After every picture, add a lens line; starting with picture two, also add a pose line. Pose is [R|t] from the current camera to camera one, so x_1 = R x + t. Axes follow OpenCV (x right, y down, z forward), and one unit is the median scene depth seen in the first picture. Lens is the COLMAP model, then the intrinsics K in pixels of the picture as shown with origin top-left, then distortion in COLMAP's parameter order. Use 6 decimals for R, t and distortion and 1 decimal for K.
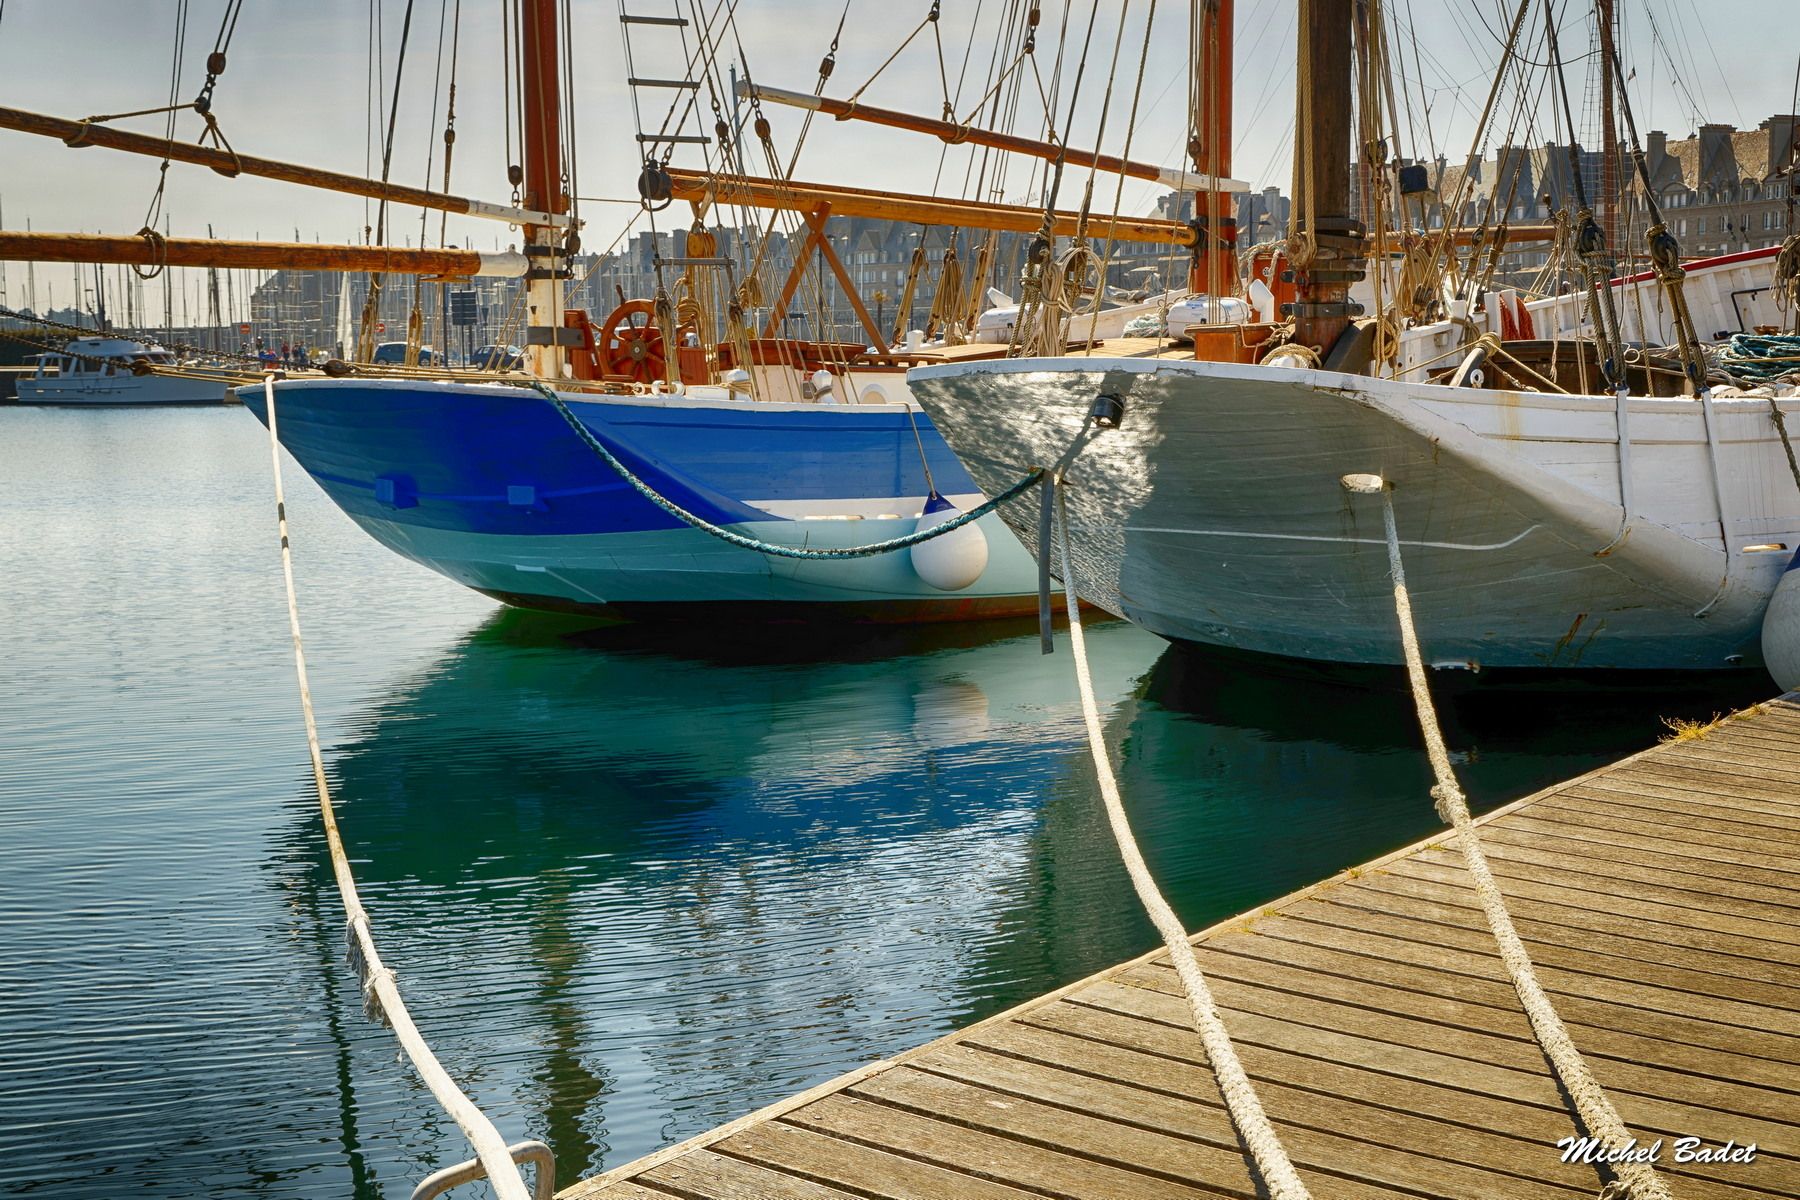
lens RADIAL K [[2491.4, 0, 900.0], [0, 2491.4, 600.0], [0, 0, 1]] dist [0.046810, 0.101031]
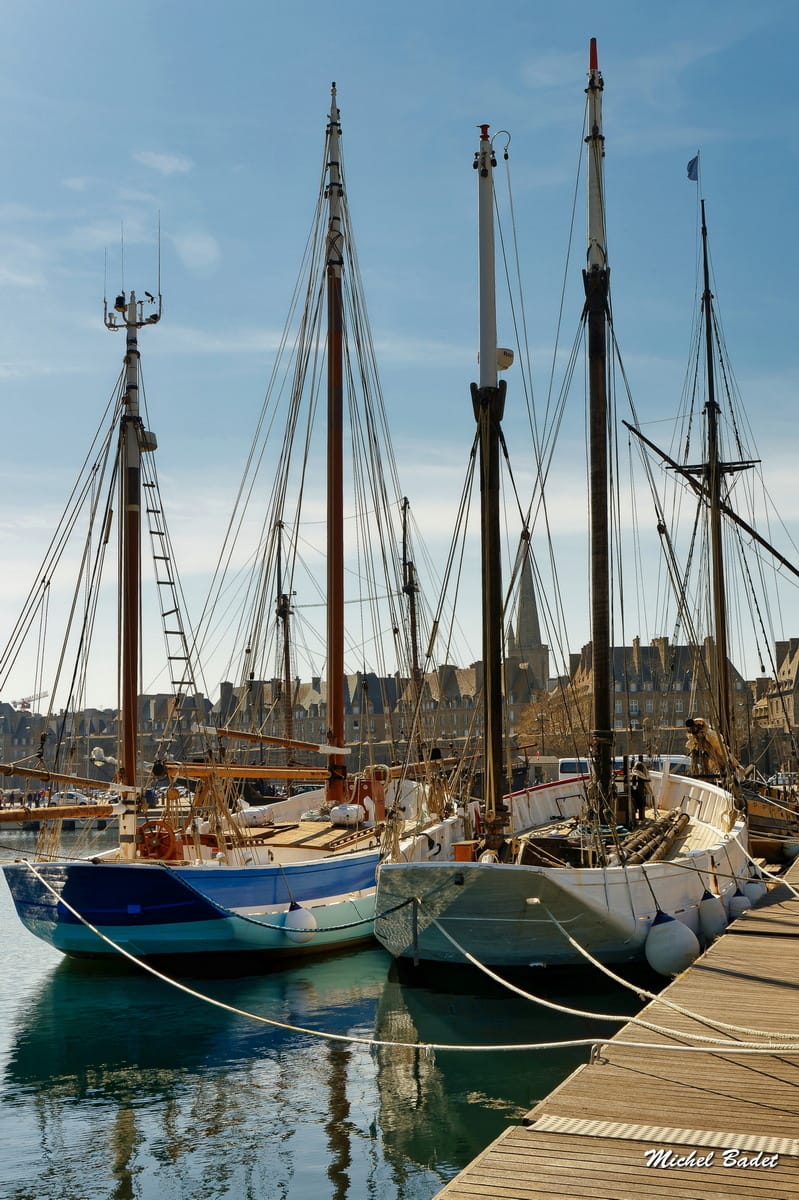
lens RADIAL K [[1660.9, 0, 399.5], [0, 1660.9, 600.0], [0, 0, 1]] dist [0.046810, 0.101031]
pose [[0.951587, 0.026667, 0.306219, -0.387875], [0.035551, 0.979996, -0.195817, -0.010558], [-0.305316, 0.197224, 0.931604, -0.578478]]
